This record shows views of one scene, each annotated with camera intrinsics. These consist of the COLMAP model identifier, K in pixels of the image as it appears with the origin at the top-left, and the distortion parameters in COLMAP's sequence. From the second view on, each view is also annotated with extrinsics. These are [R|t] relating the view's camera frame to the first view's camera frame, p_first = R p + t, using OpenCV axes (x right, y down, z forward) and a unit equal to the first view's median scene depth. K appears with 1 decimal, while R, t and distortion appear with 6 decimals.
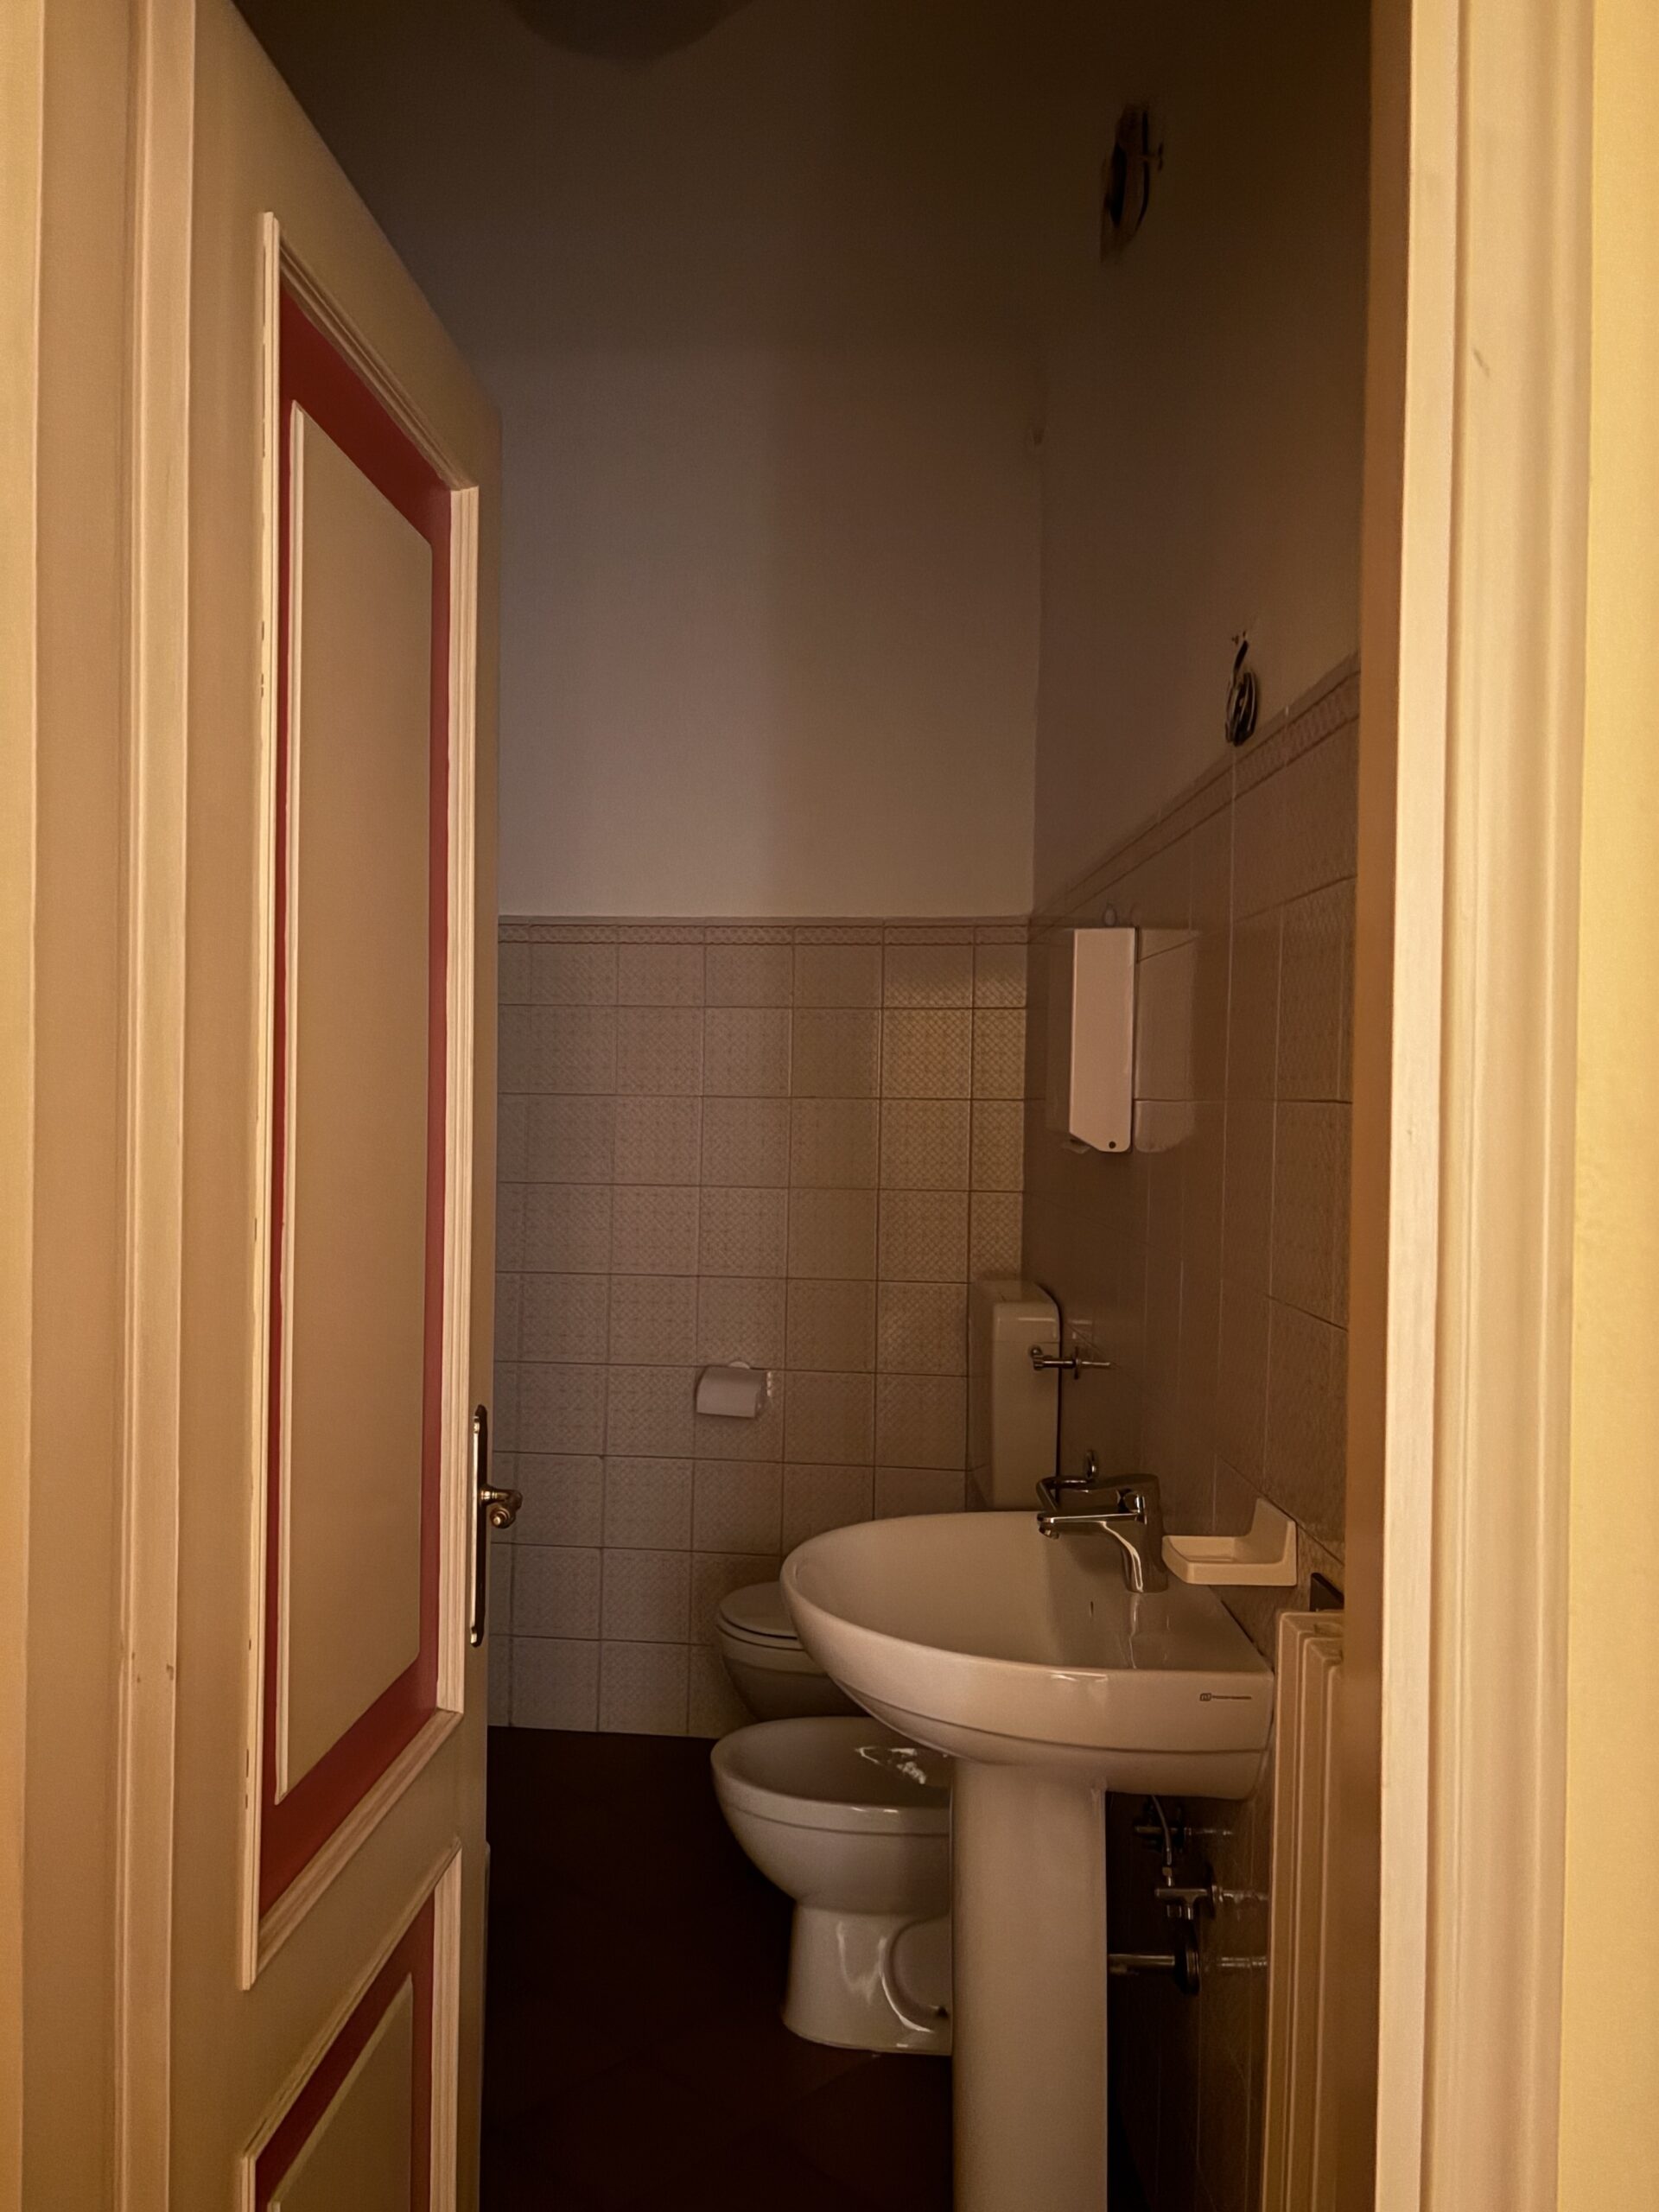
lens RADIAL K [[1654.1, 0, 831.6], [0, 1654.1, 1118.5], [0, 0, 1]] dist [0.013241, -0.014560]
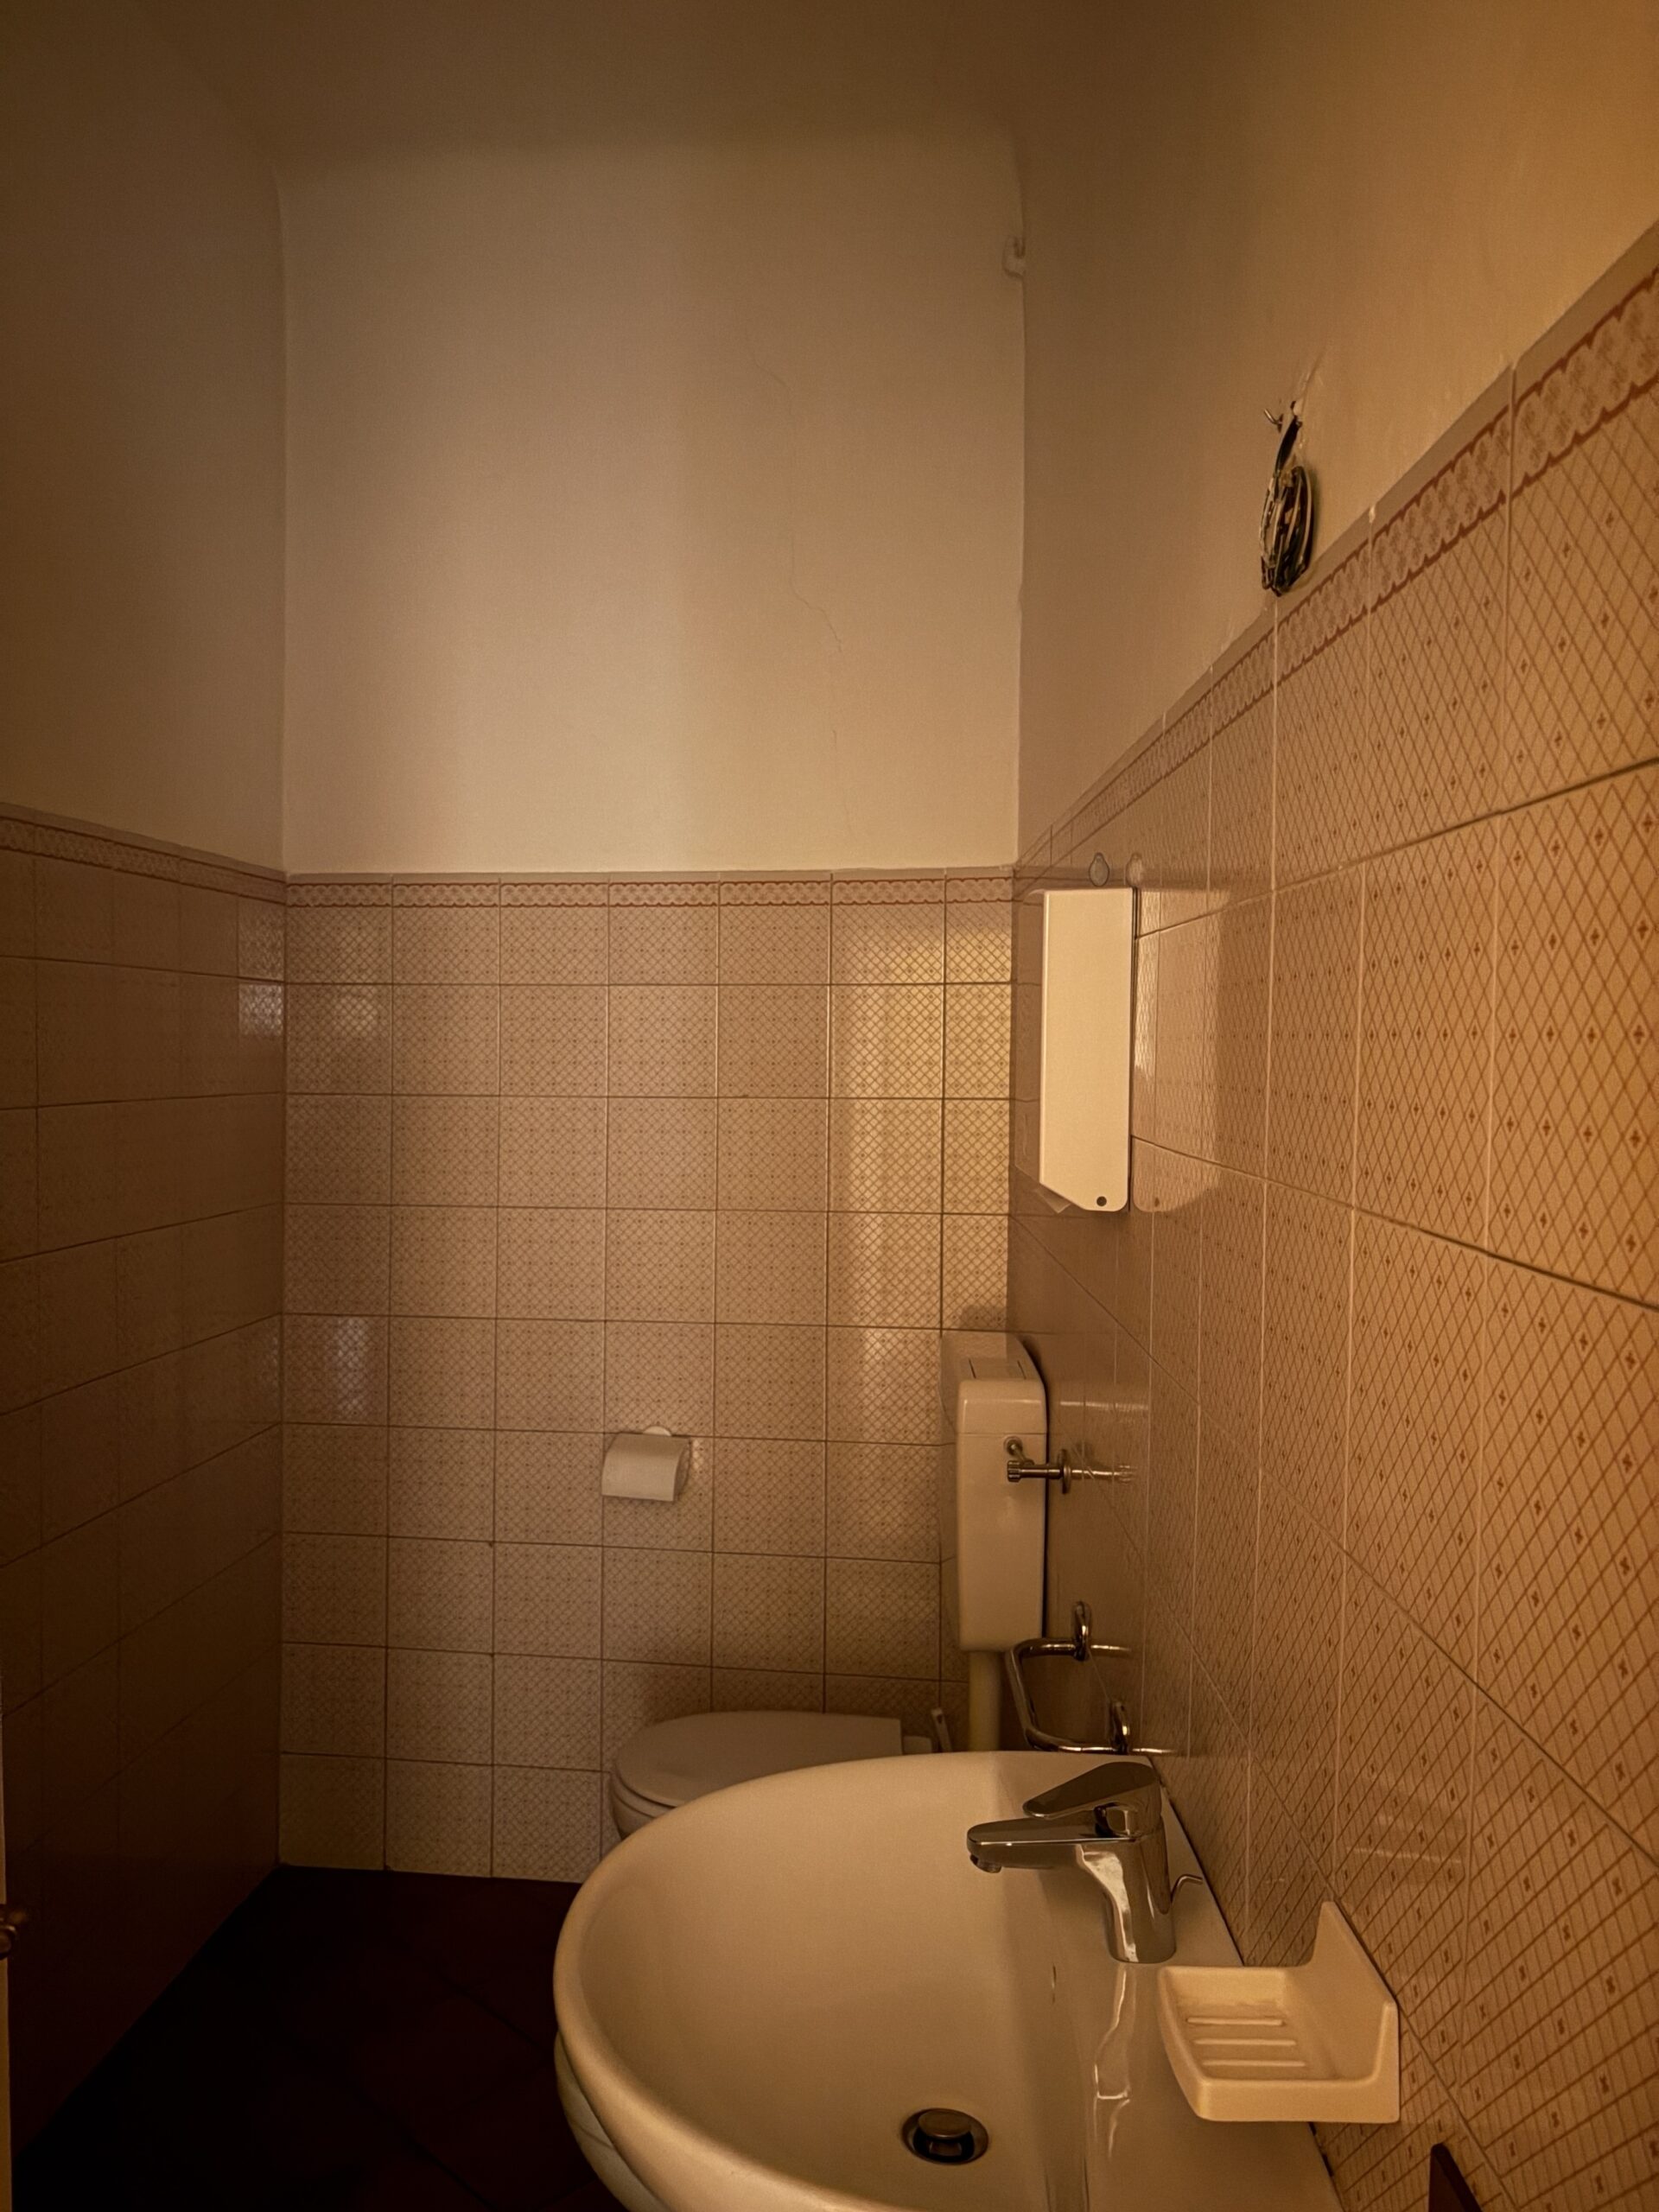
lens RADIAL K [[1654.1, 0, 828.4], [0, 1654.1, 1091.7], [0, 0, 1]] dist [0.013241, -0.014560]
pose [[0.999635, -0.008909, -0.025509, 0.056651], [0.009387, 0.999781, 0.018687, -0.034453], [0.025337, -0.018919, 0.999500, 0.235180]]
